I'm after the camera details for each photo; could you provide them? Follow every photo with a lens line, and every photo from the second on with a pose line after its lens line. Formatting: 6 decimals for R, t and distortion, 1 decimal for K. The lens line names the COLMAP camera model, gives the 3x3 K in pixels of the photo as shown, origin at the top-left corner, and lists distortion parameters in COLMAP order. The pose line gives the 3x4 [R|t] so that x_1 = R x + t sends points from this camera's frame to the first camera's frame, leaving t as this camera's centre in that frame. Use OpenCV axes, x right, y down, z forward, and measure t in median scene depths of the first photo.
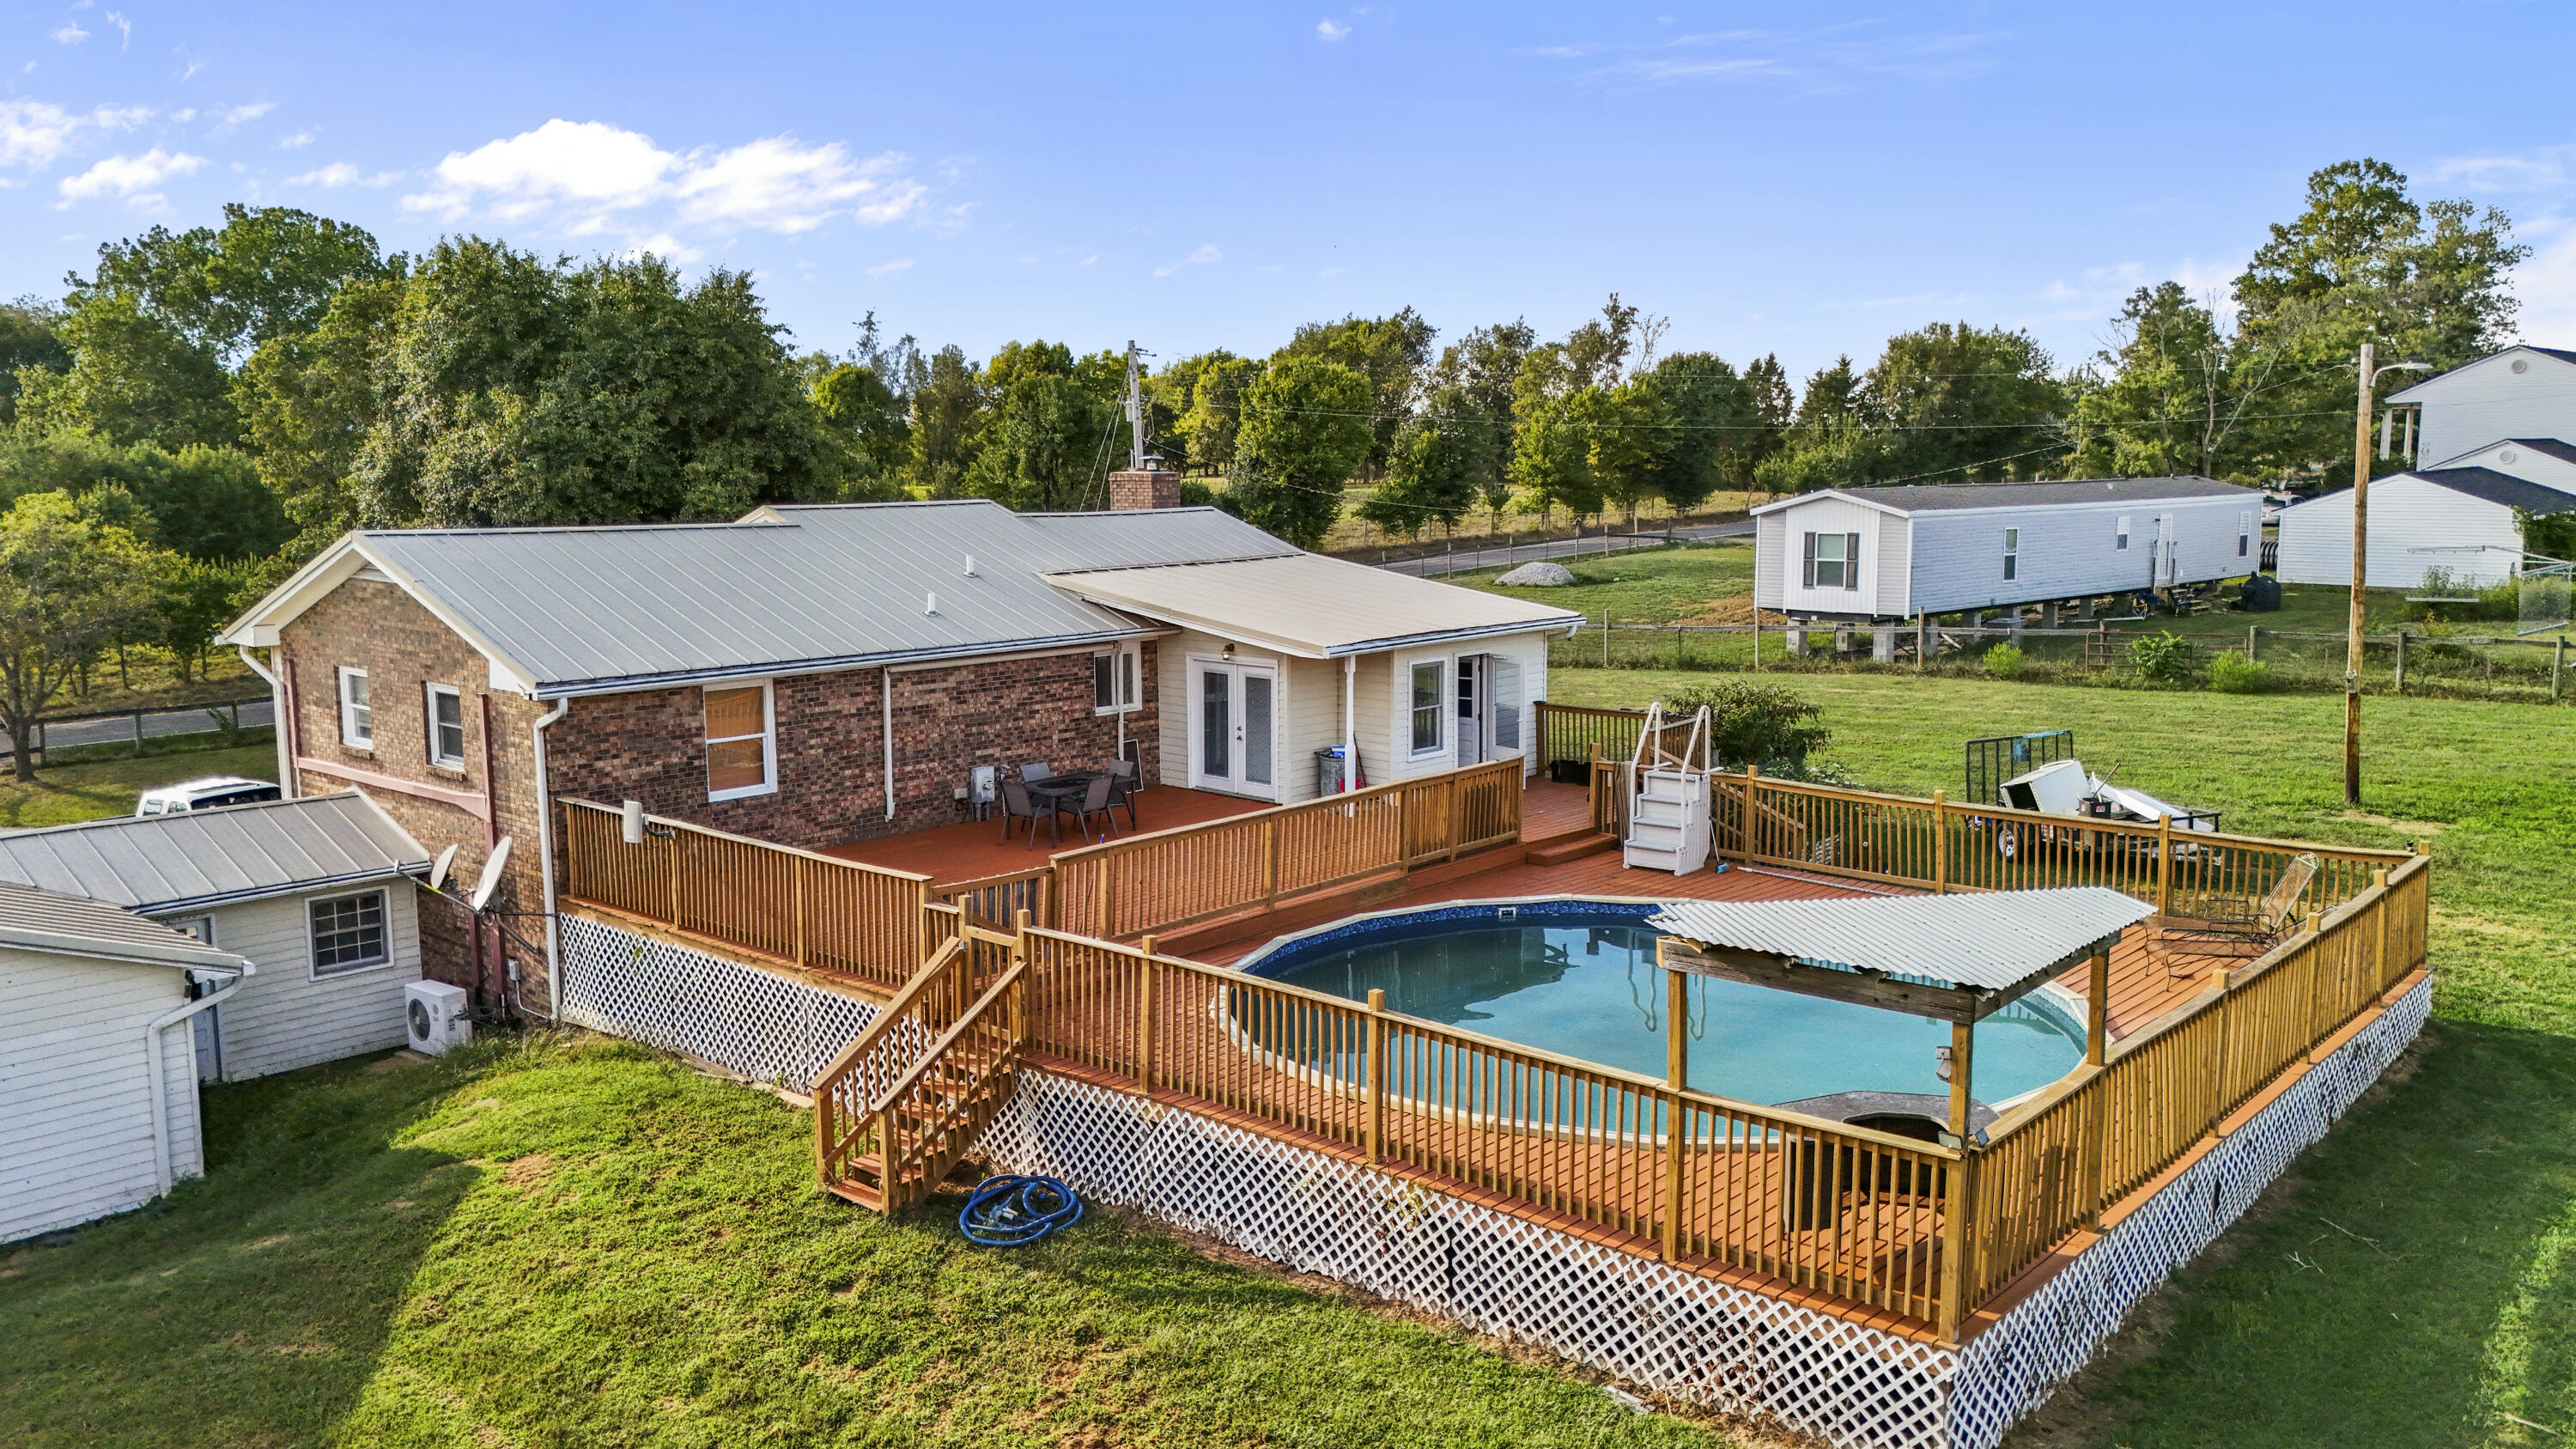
lens RADIAL K [[1900.4, 0, 1277.9], [0, 1900.4, 707.2], [0, 0, 1]] dist [0.075964, -0.057904]
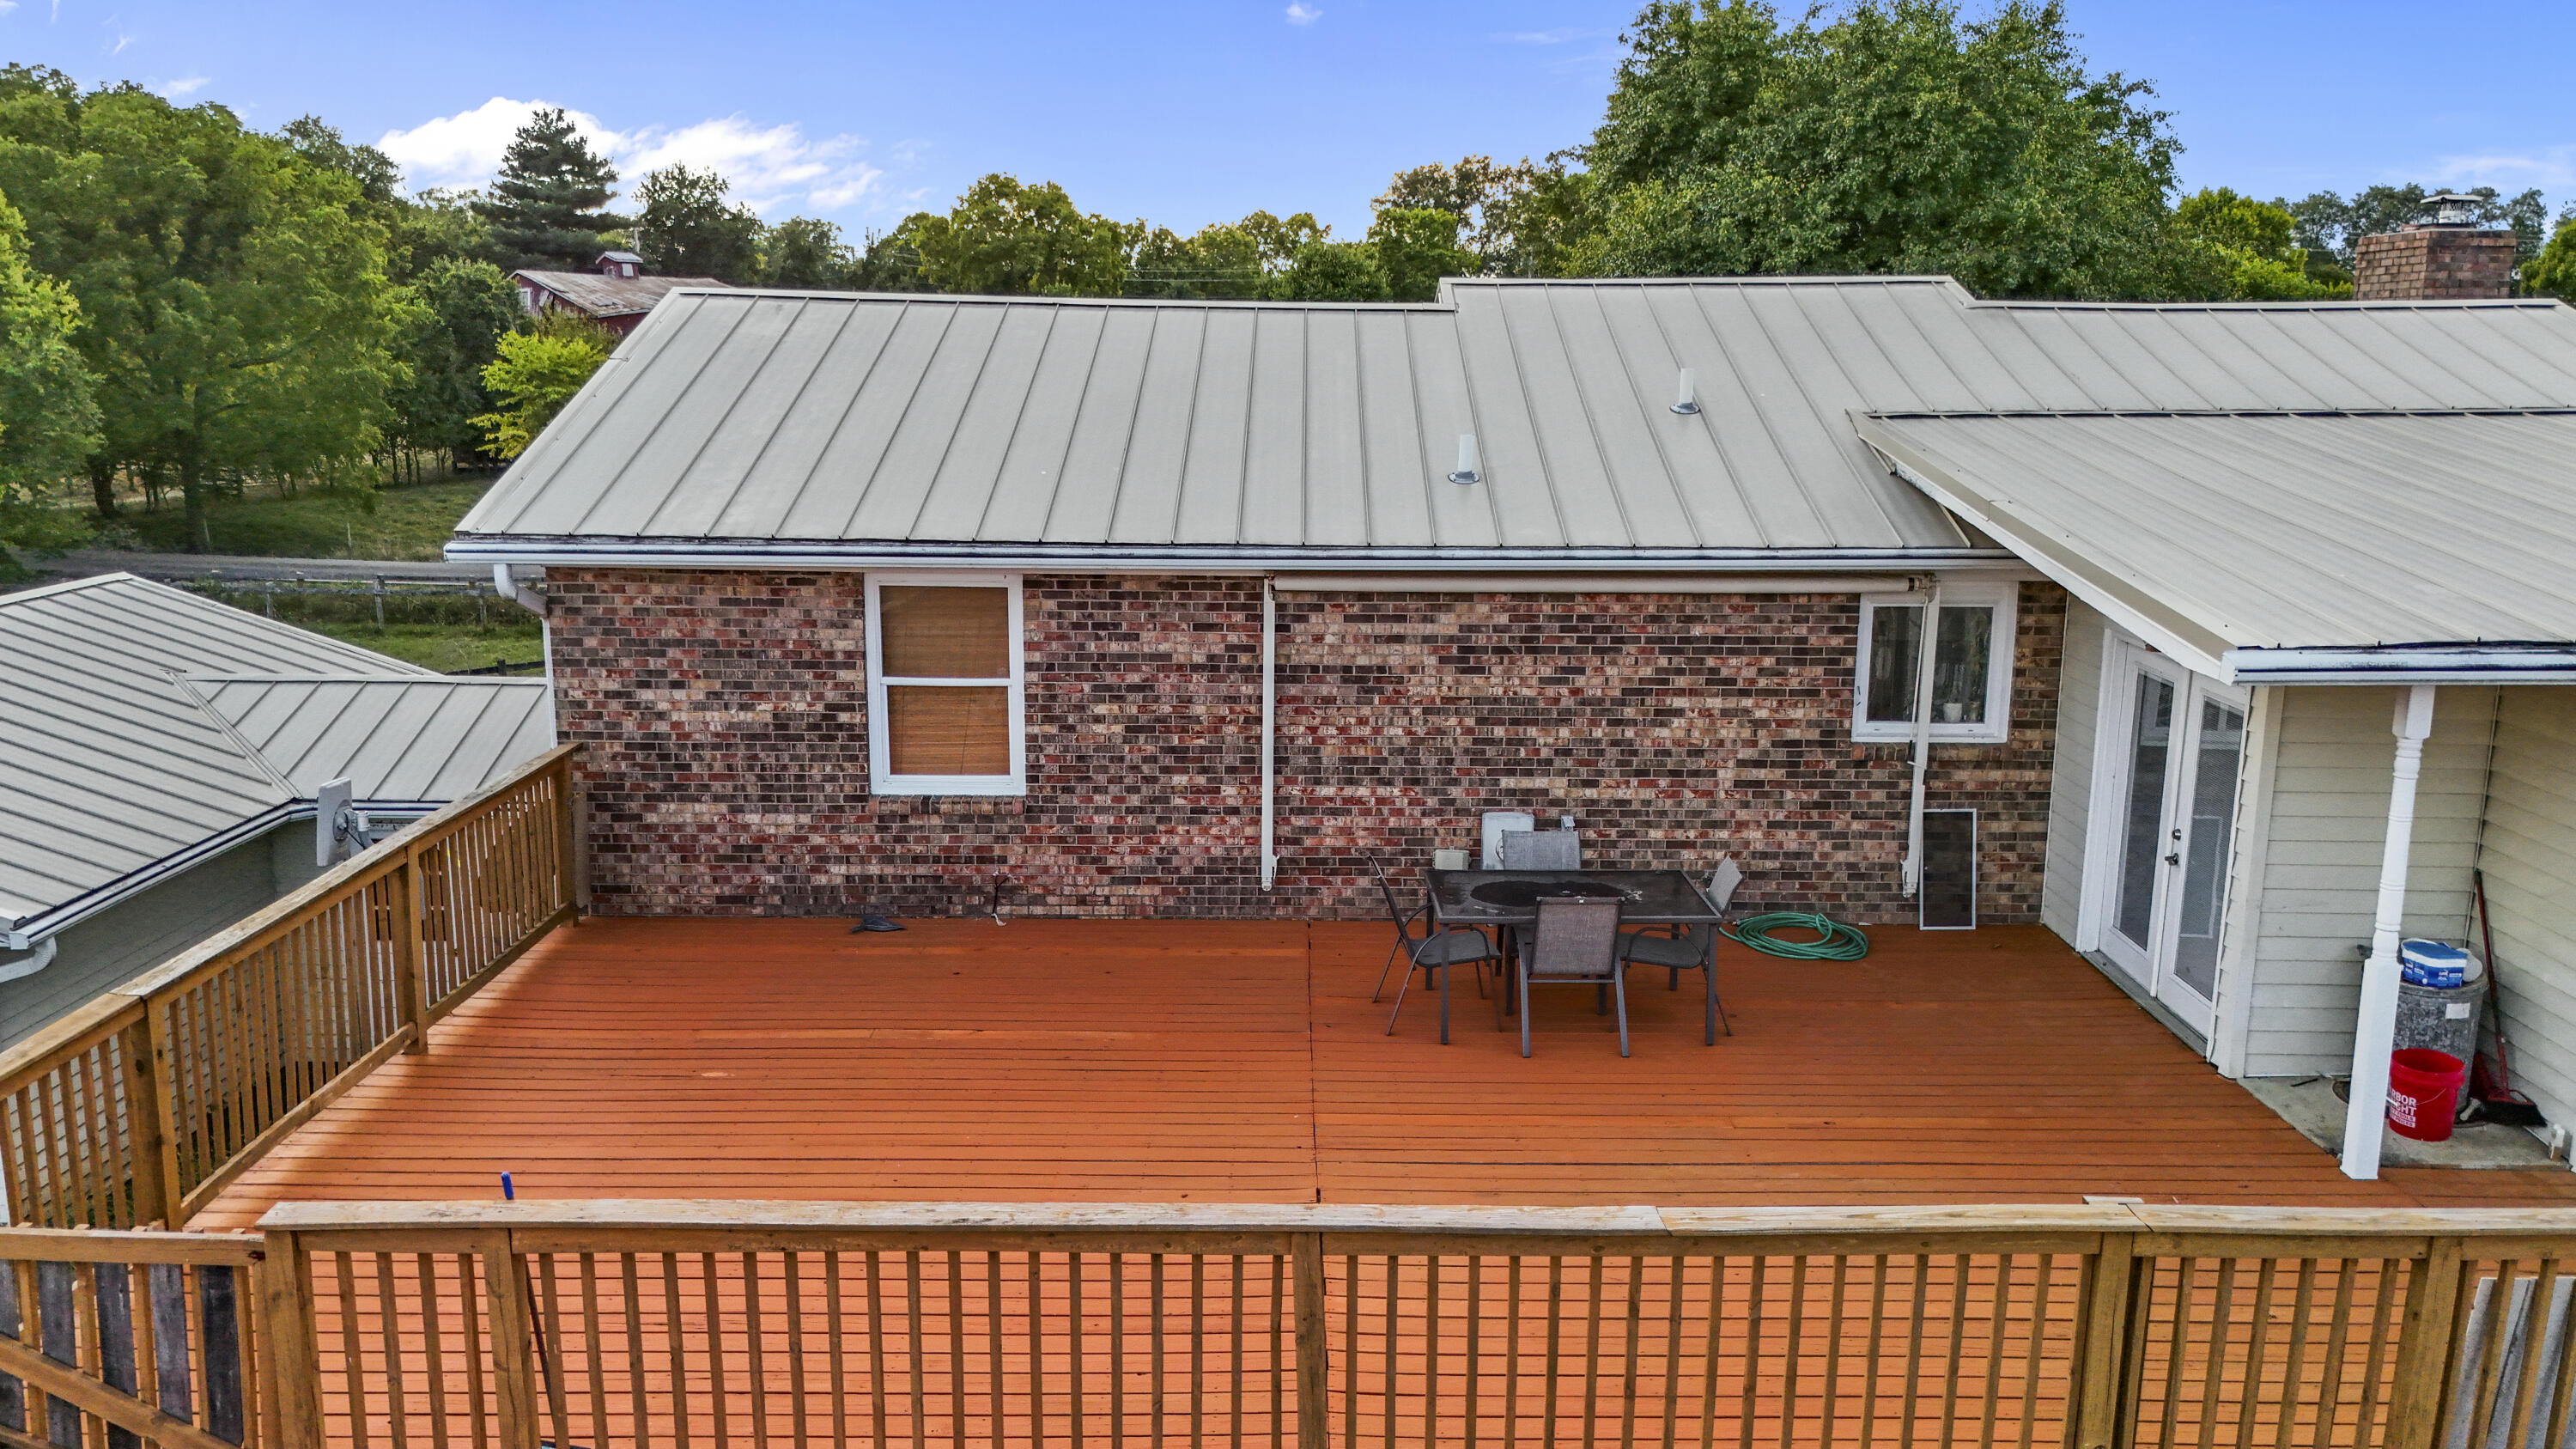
lens RADIAL K [[1917.0, 0, 1301.3], [0, 1917.0, 728.1], [0, 0, 1]] dist [0.182648, -0.381351]
pose [[0.672365, 0.150270, -0.724806, 0.154306], [-0.107432, 0.988620, 0.105305, -0.034601], [0.732382, 0.007064, 0.680857, 0.662463]]
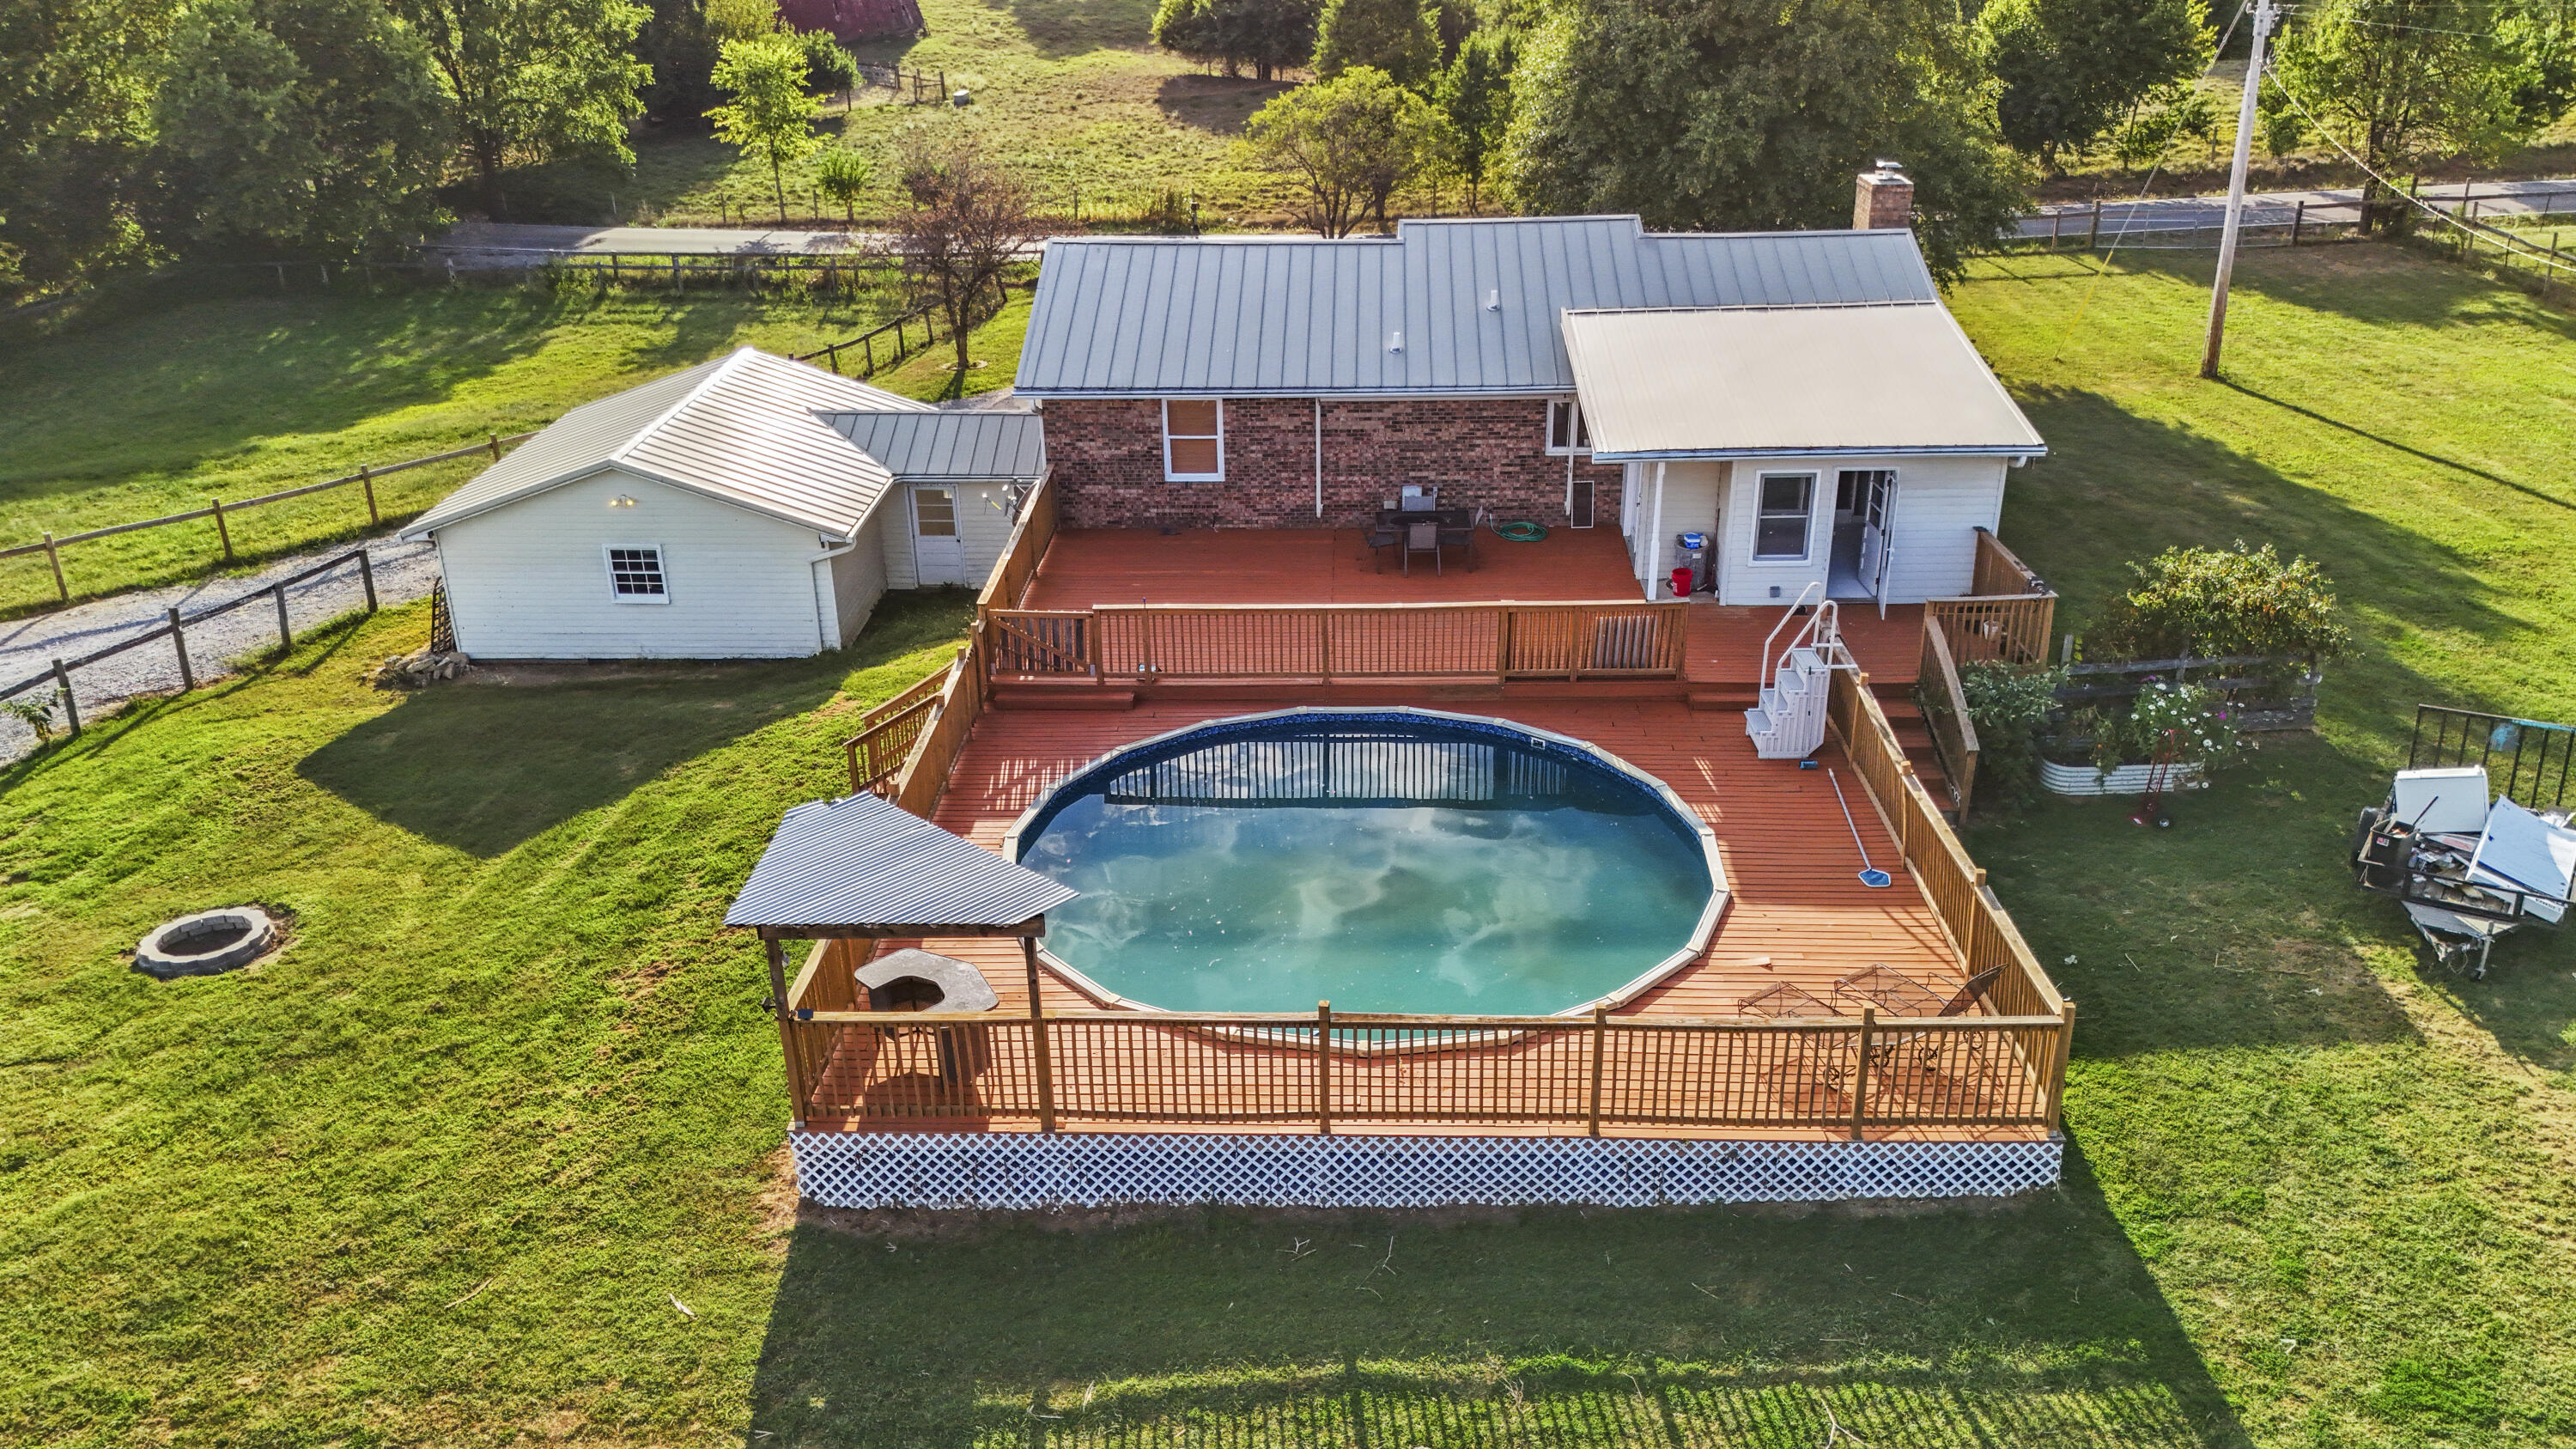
lens RADIAL K [[1917.0, 0, 1301.3], [0, 1917.0, 728.1], [0, 0, 1]] dist [0.182648, -0.381351]
pose [[0.647613, 0.302312, -0.699432, 0.718304], [-0.086952, 0.941251, 0.326322, -0.222336], [0.756992, -0.150513, 0.635853, 0.156249]]
